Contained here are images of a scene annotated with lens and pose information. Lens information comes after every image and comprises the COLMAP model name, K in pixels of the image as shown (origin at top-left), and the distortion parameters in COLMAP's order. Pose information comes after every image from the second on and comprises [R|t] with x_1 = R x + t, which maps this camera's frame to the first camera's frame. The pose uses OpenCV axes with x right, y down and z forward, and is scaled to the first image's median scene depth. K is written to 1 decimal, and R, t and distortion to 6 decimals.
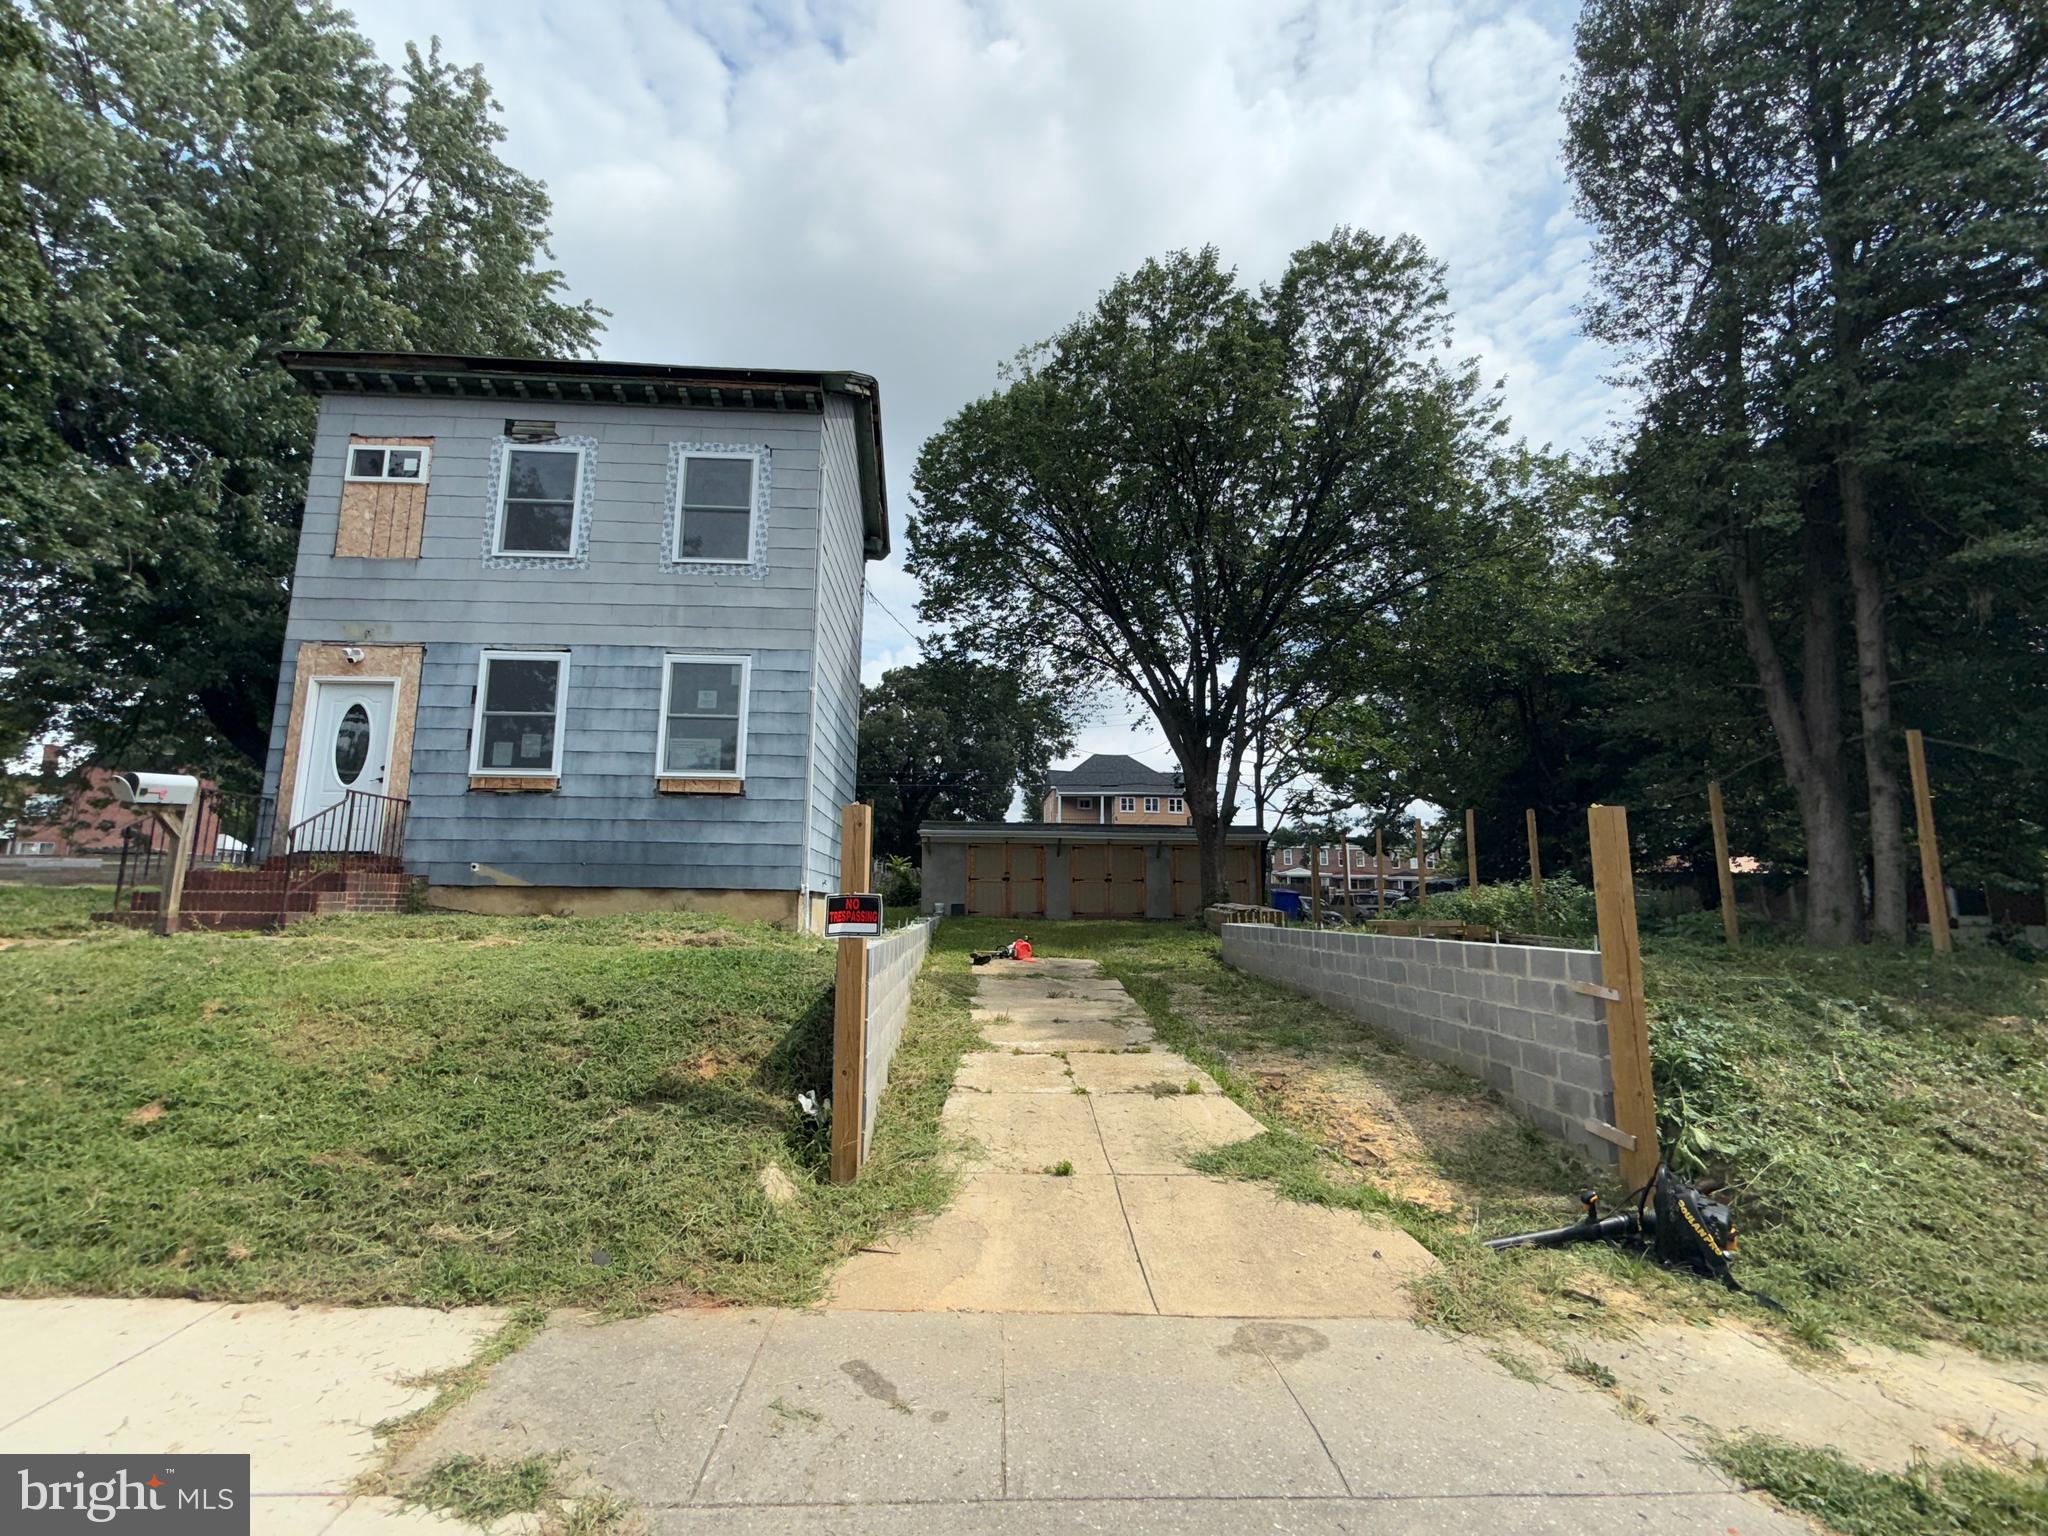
lens RADIAL K [[892.1, 0, 1026.9], [0, 892.1, 773.3], [0, 0, 1]] dist [0.001322, 0.000033]
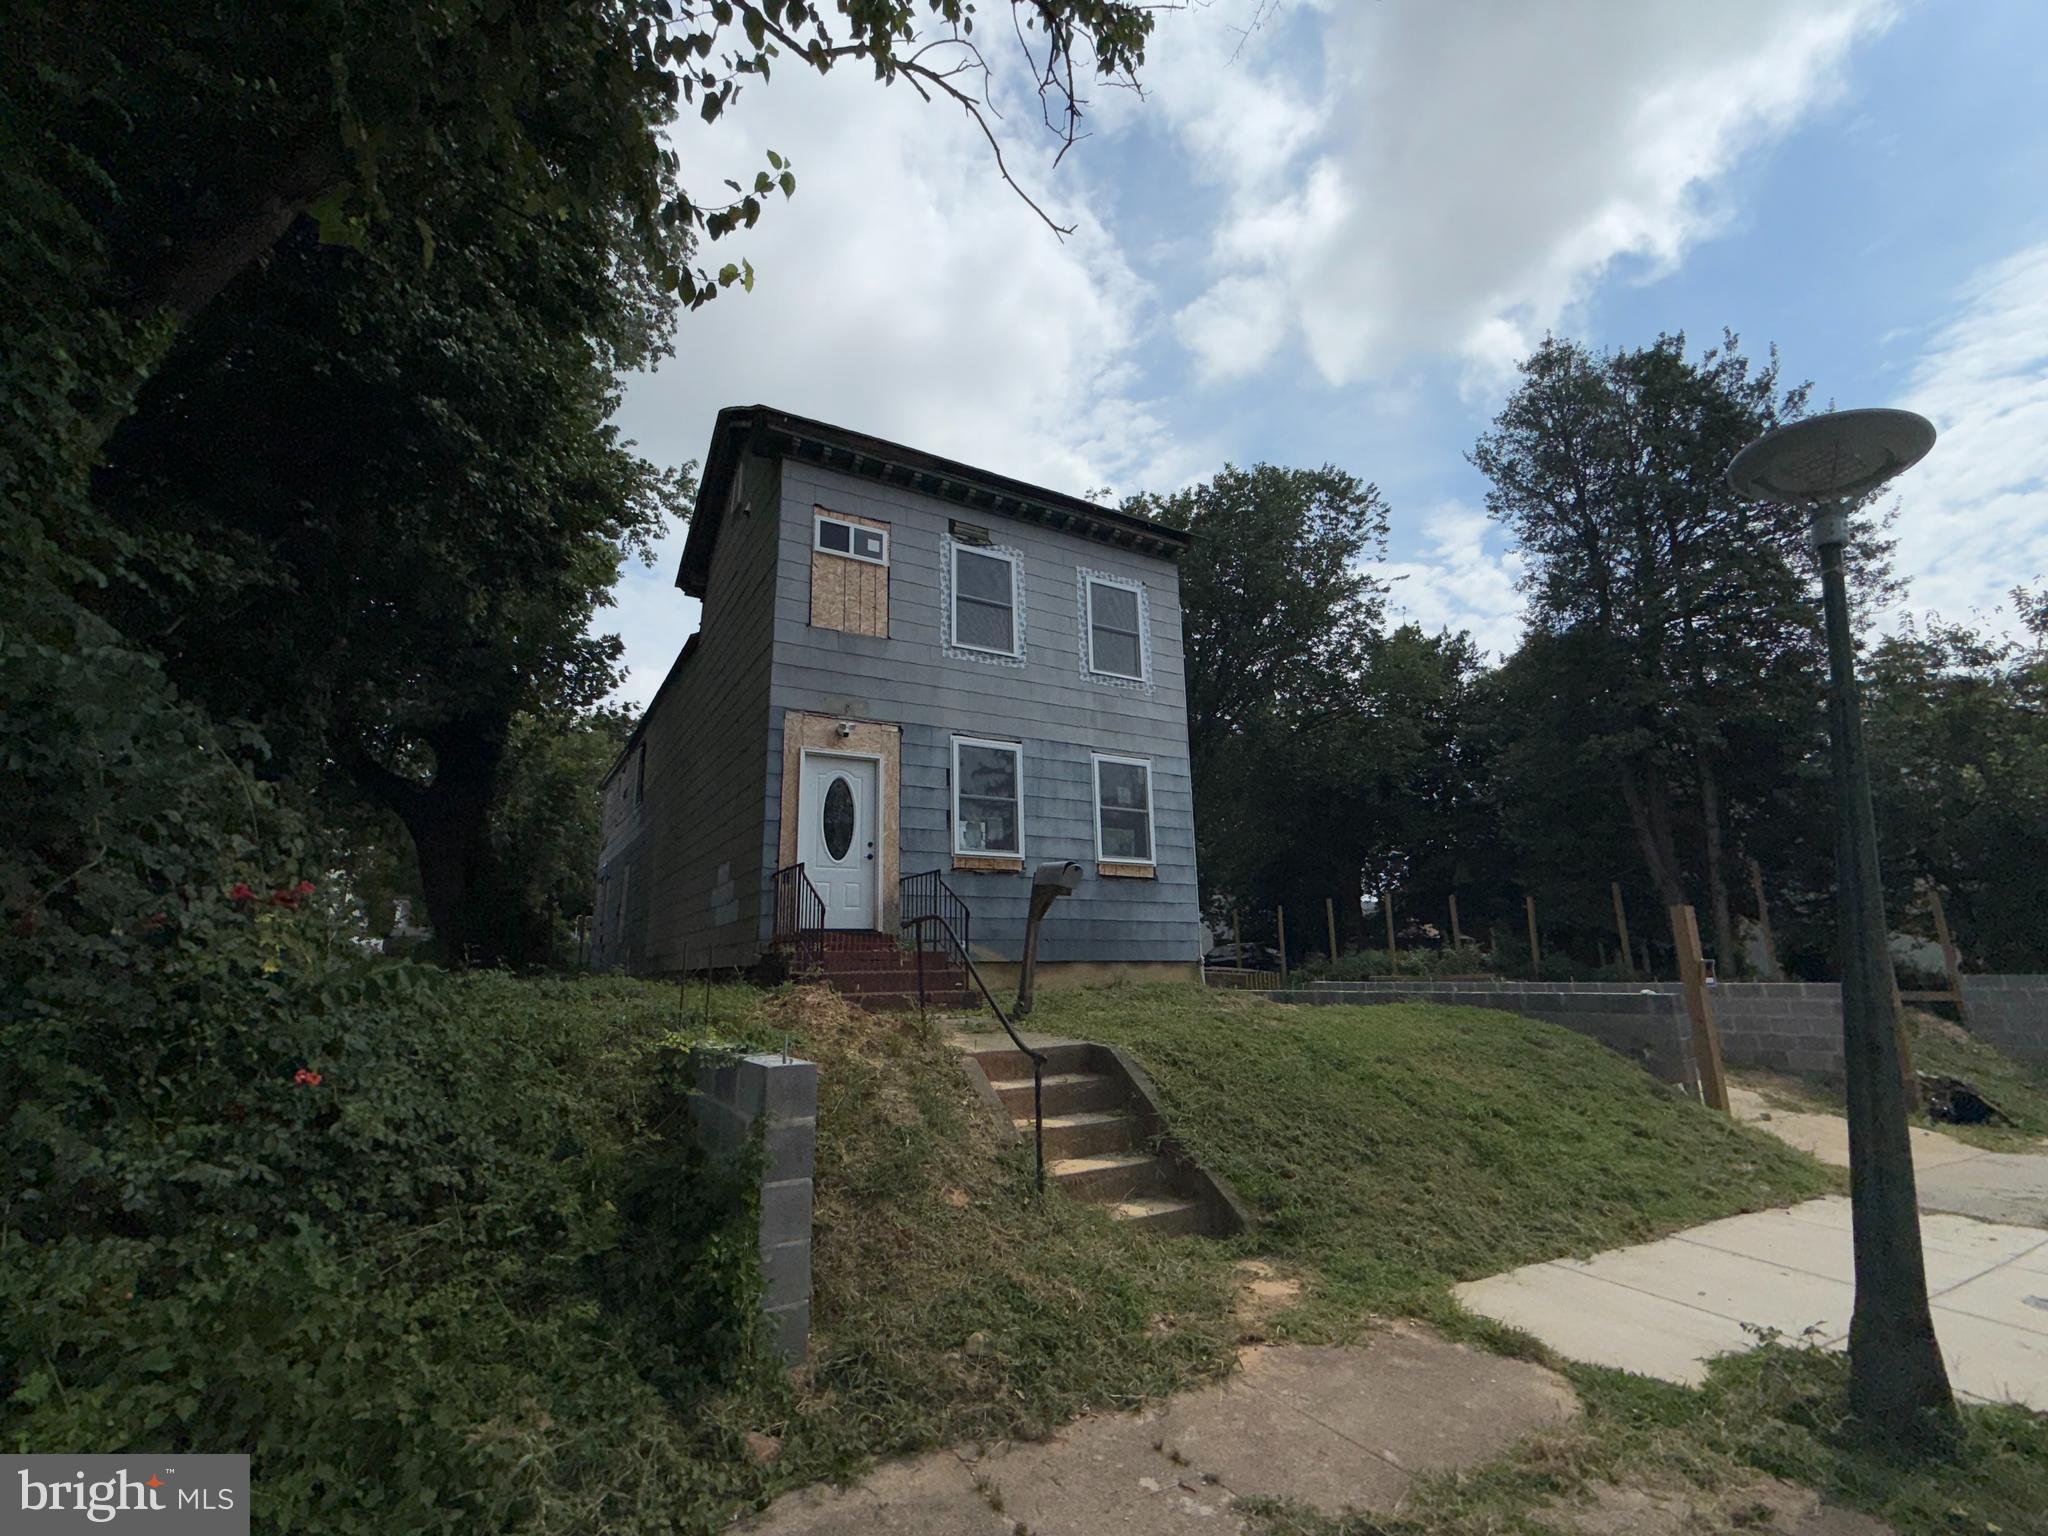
lens RADIAL K [[892.1, 0, 1018.6], [0, 892.1, 759.9], [0, 0, 1]] dist [0.001322, 0.000033]
pose [[0.889813, 0.081118, 0.449057, -1.002529], [-0.044118, 0.994756, -0.092273, -0.015181], [-0.454188, 0.062294, 0.888726, 0.032563]]
